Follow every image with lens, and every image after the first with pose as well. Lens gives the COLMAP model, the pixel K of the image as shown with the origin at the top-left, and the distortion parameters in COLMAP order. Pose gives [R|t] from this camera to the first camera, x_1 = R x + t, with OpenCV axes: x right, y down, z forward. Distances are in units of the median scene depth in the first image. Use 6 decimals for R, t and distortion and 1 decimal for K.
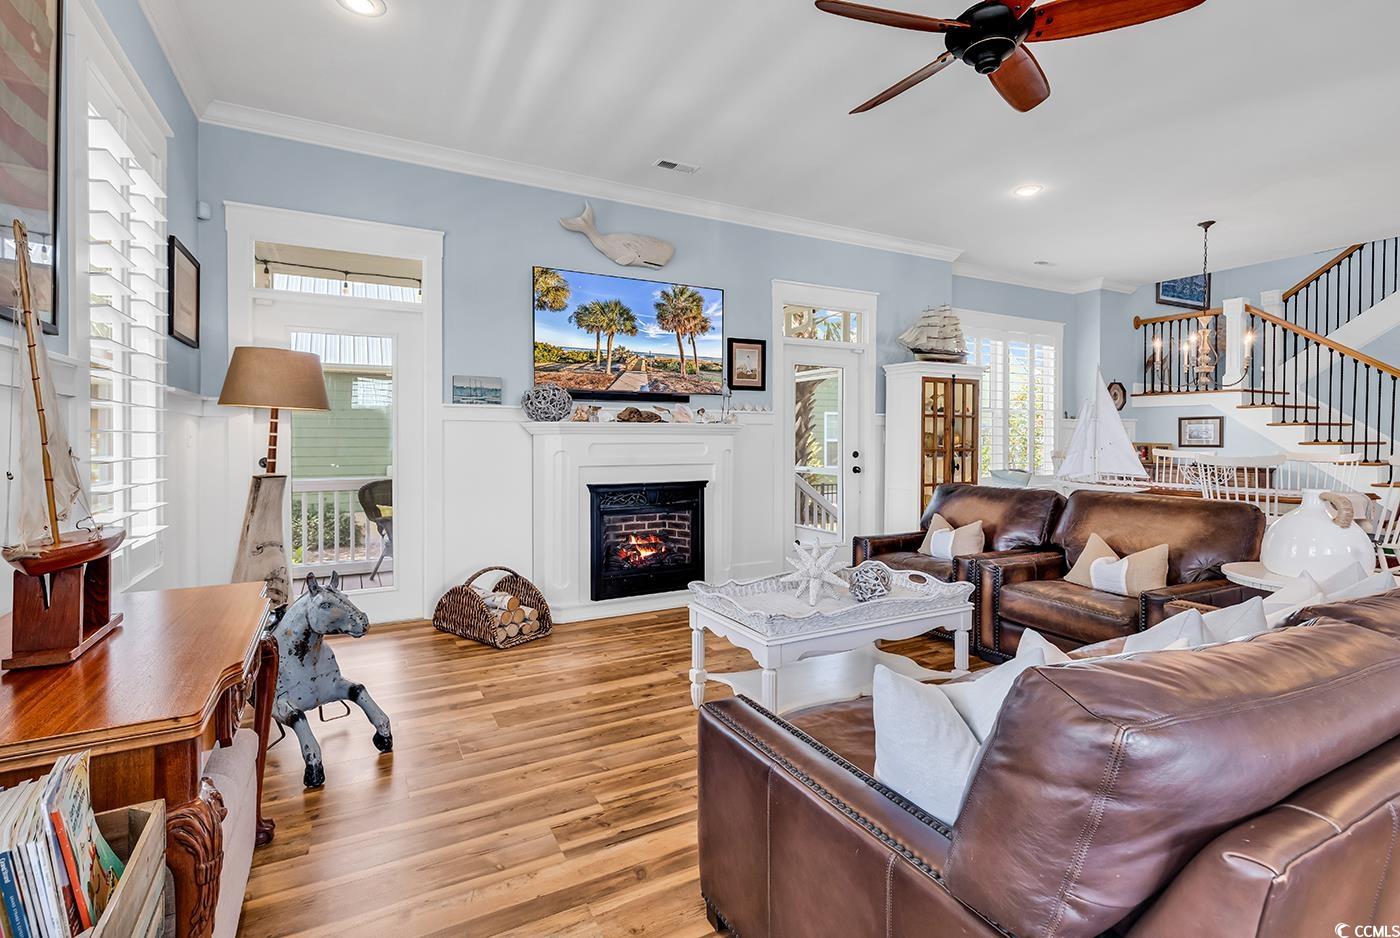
lens RADIAL K [[668.7, 0, 694.9], [0, 668.7, 450.0], [0, 0, 1]] dist [0.002958, 0.000694]
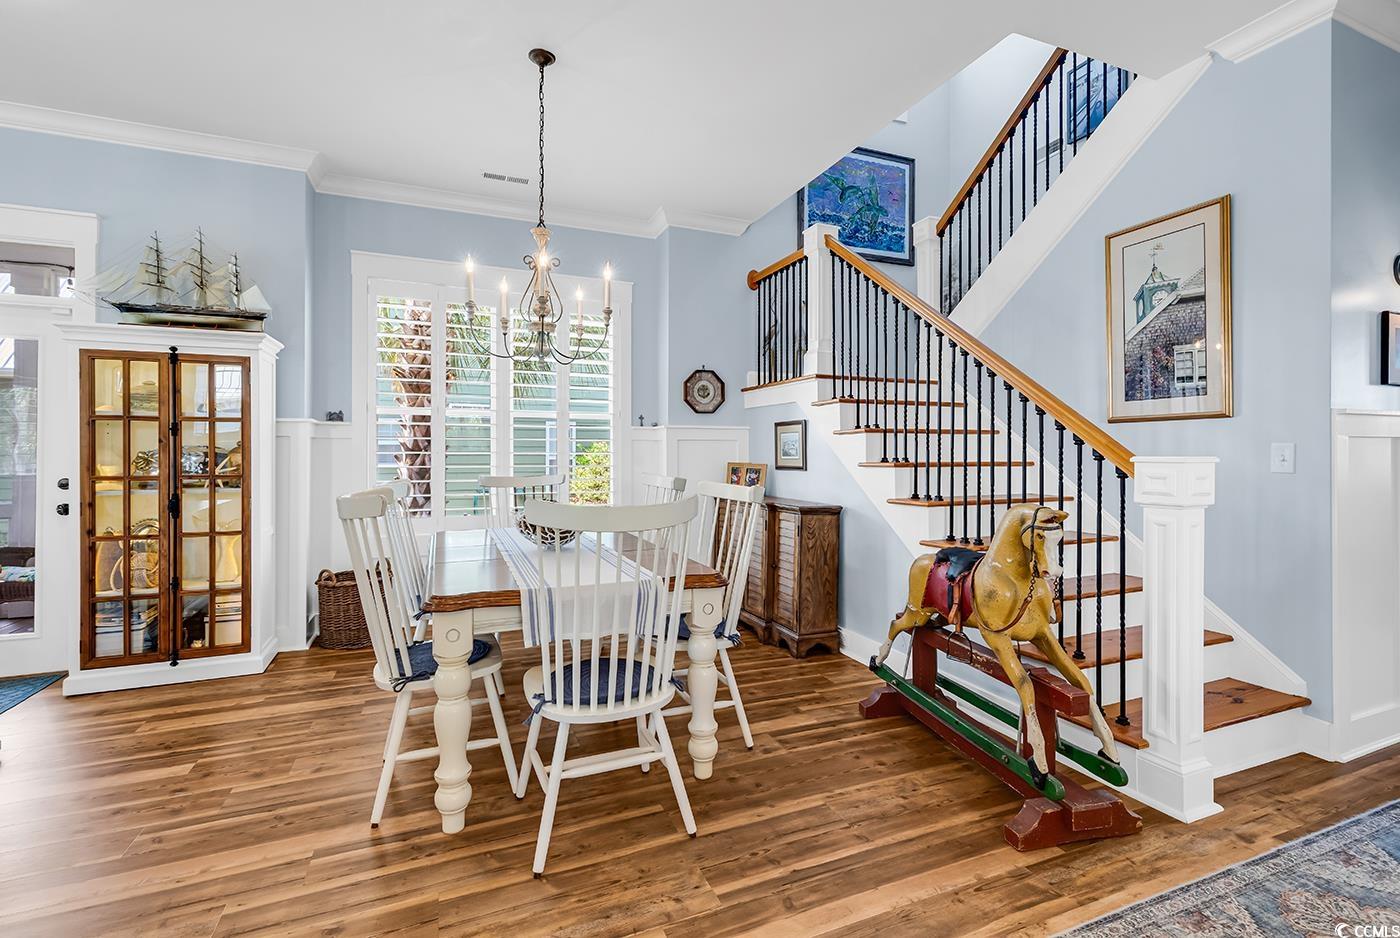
lens RADIAL K [[627.2, 0, 697.3], [0, 627.2, 446.0], [0, 0, 1]] dist [0.005956, -0.000446]
pose [[0.995435, -0.000722, -0.095434, 0.740241], [-0.001505, 0.999728, -0.023266, -0.012780], [0.095425, 0.023304, 0.995164, 0.419826]]
